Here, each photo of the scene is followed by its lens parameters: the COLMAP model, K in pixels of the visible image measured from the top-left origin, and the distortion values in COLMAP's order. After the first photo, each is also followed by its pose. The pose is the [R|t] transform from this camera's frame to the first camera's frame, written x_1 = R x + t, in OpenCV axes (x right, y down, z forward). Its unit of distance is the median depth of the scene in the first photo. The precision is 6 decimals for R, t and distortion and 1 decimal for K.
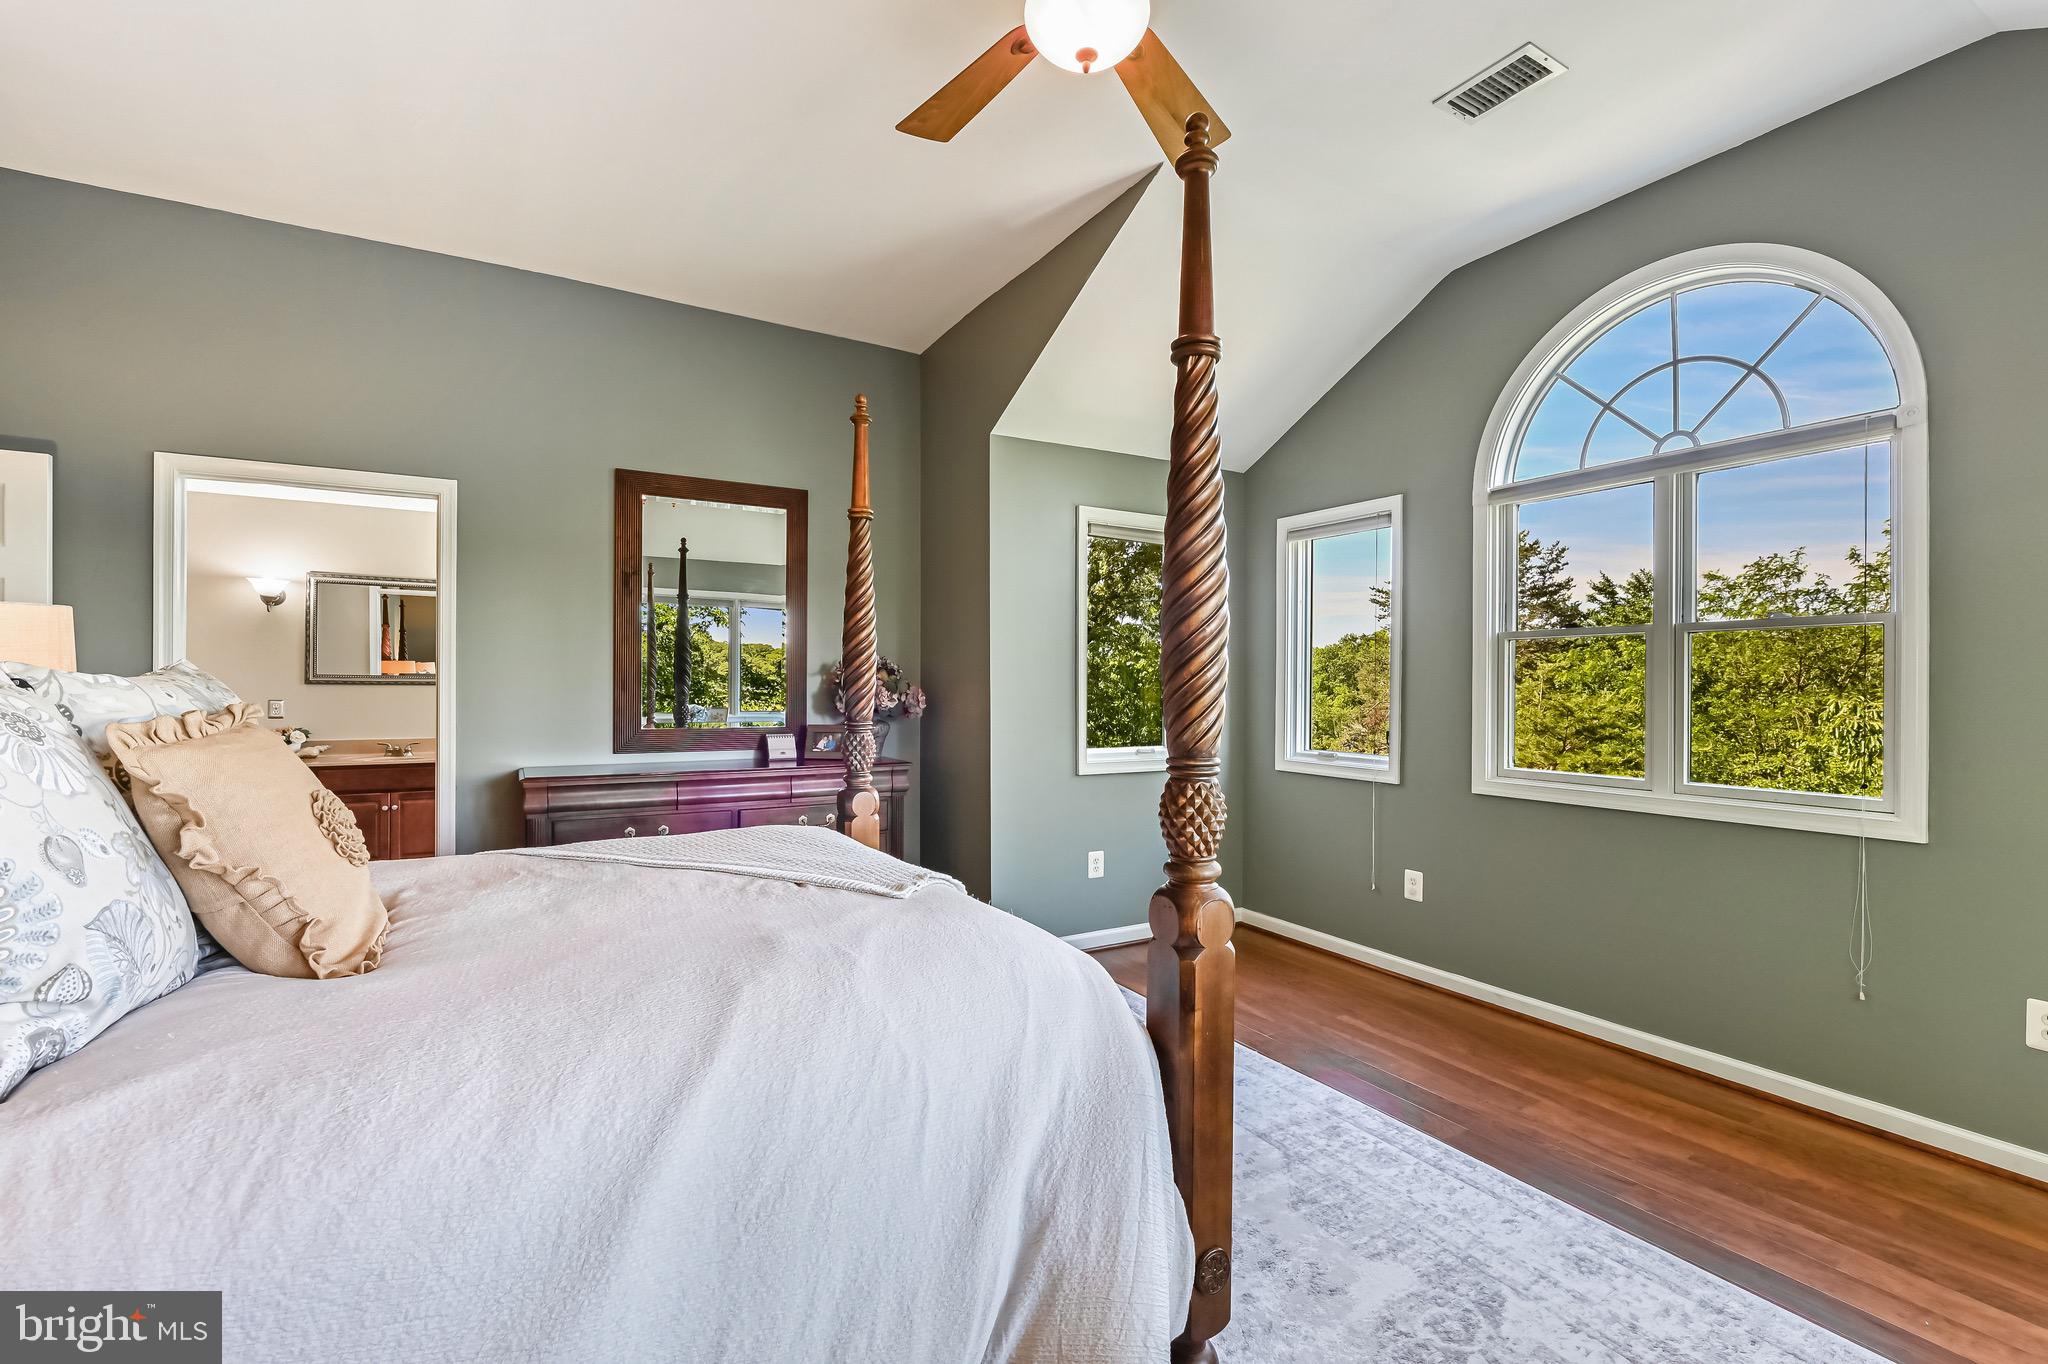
lens RADIAL K [[903.0, 0, 1030.3], [0, 903.0, 688.4], [0, 0, 1]] dist [-0.001539, -0.001075]
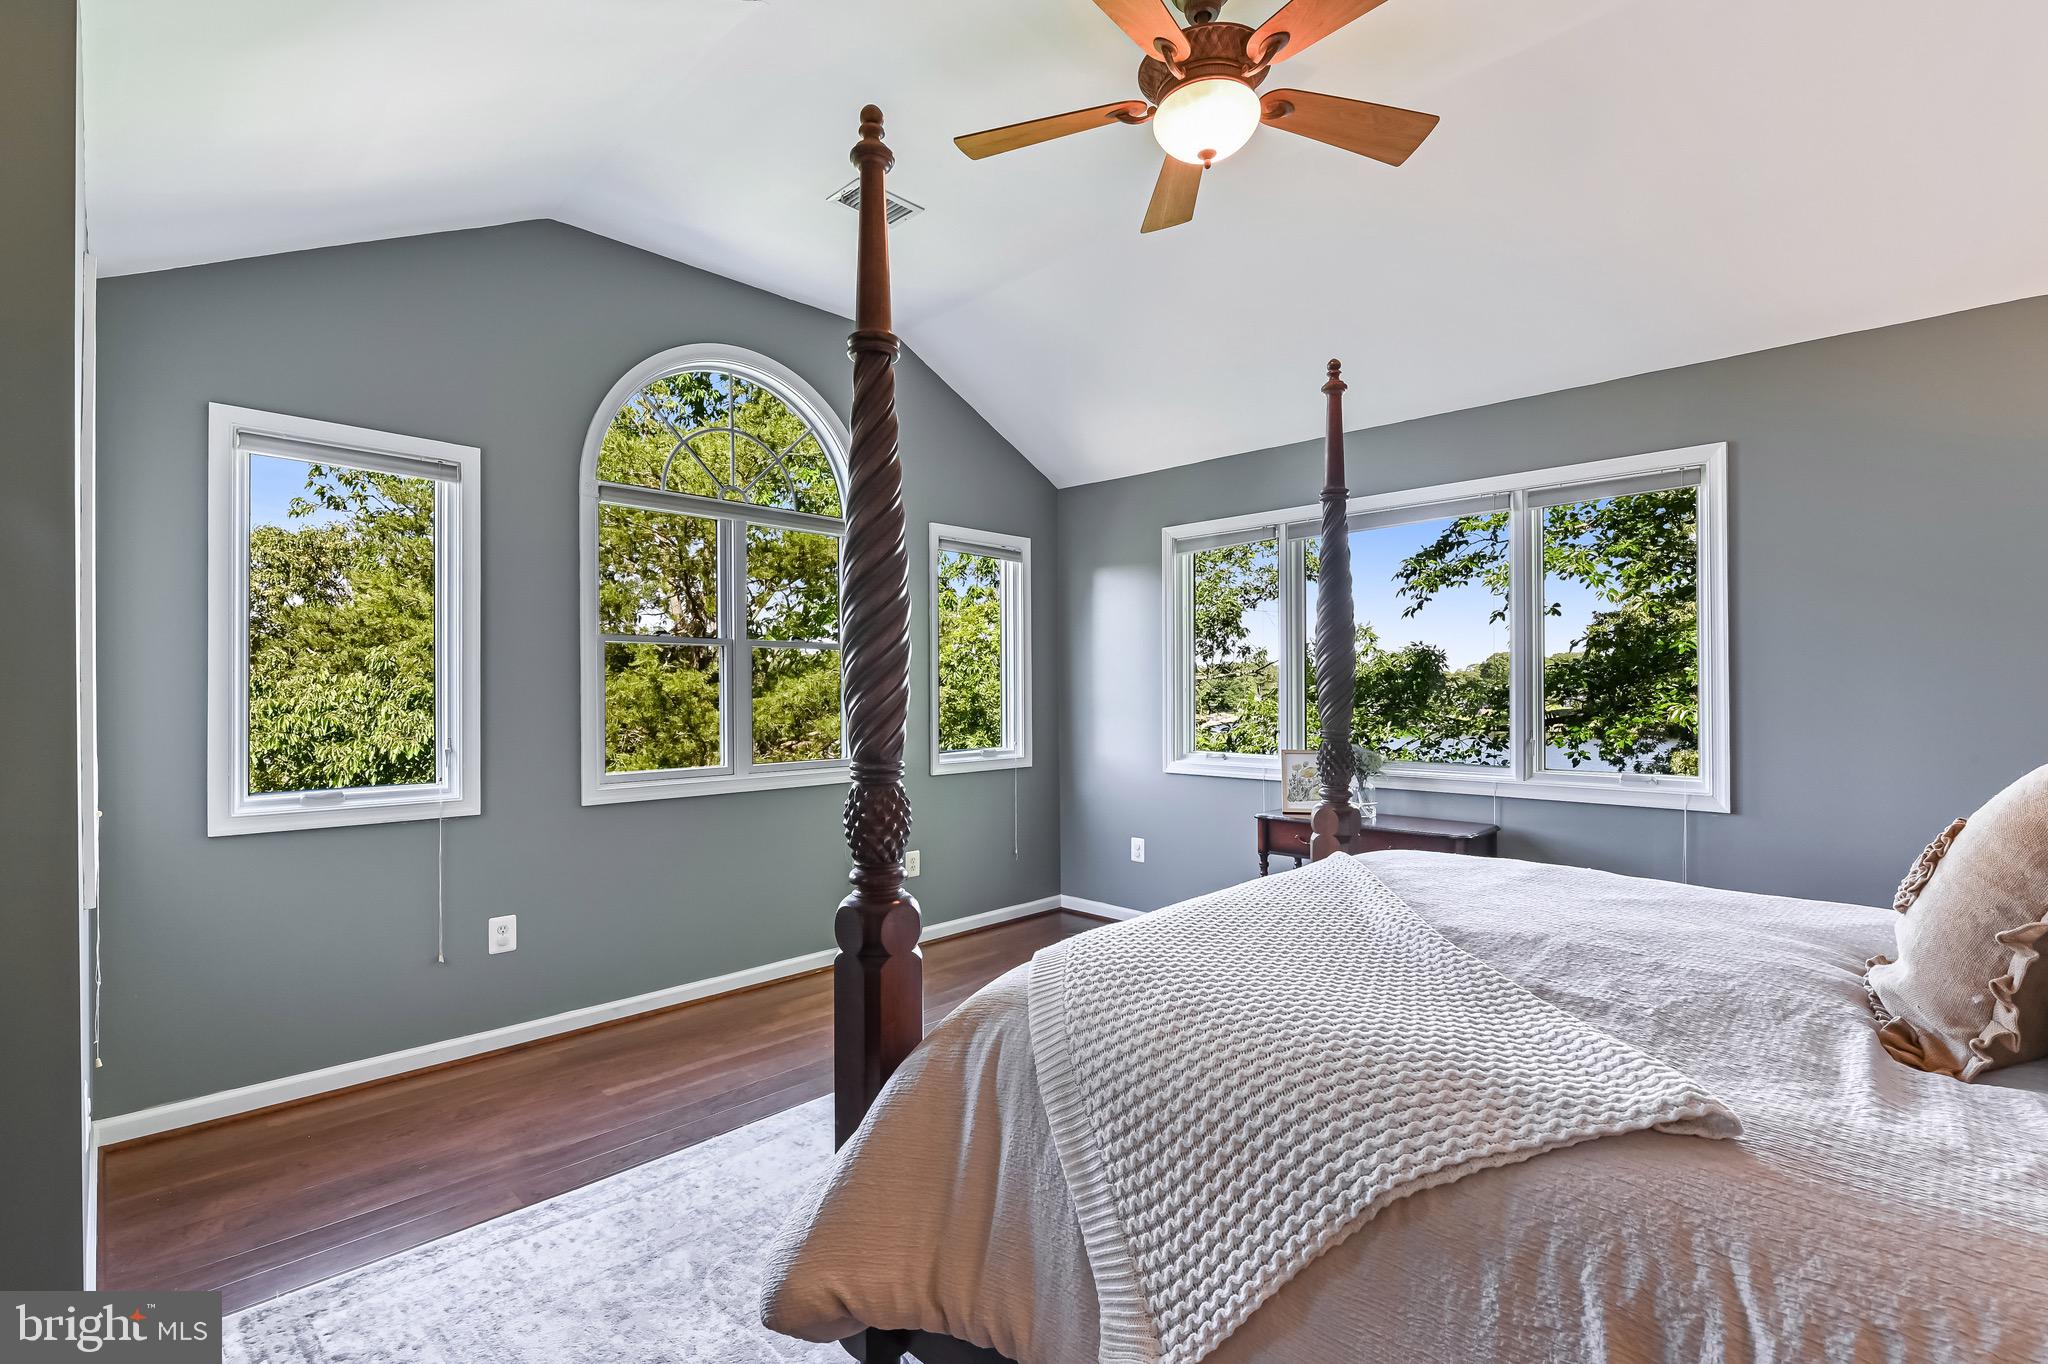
lens RADIAL K [[903.0, 0, 1030.3], [0, 903.0, 688.4], [0, 0, 1]] dist [-0.001539, -0.001075]
pose [[-0.270245, 0.002185, 0.962789, -0.350929], [0.000302, 0.999998, -0.002184, -0.002165], [-0.962791, -0.000299, -0.270245, 0.538839]]
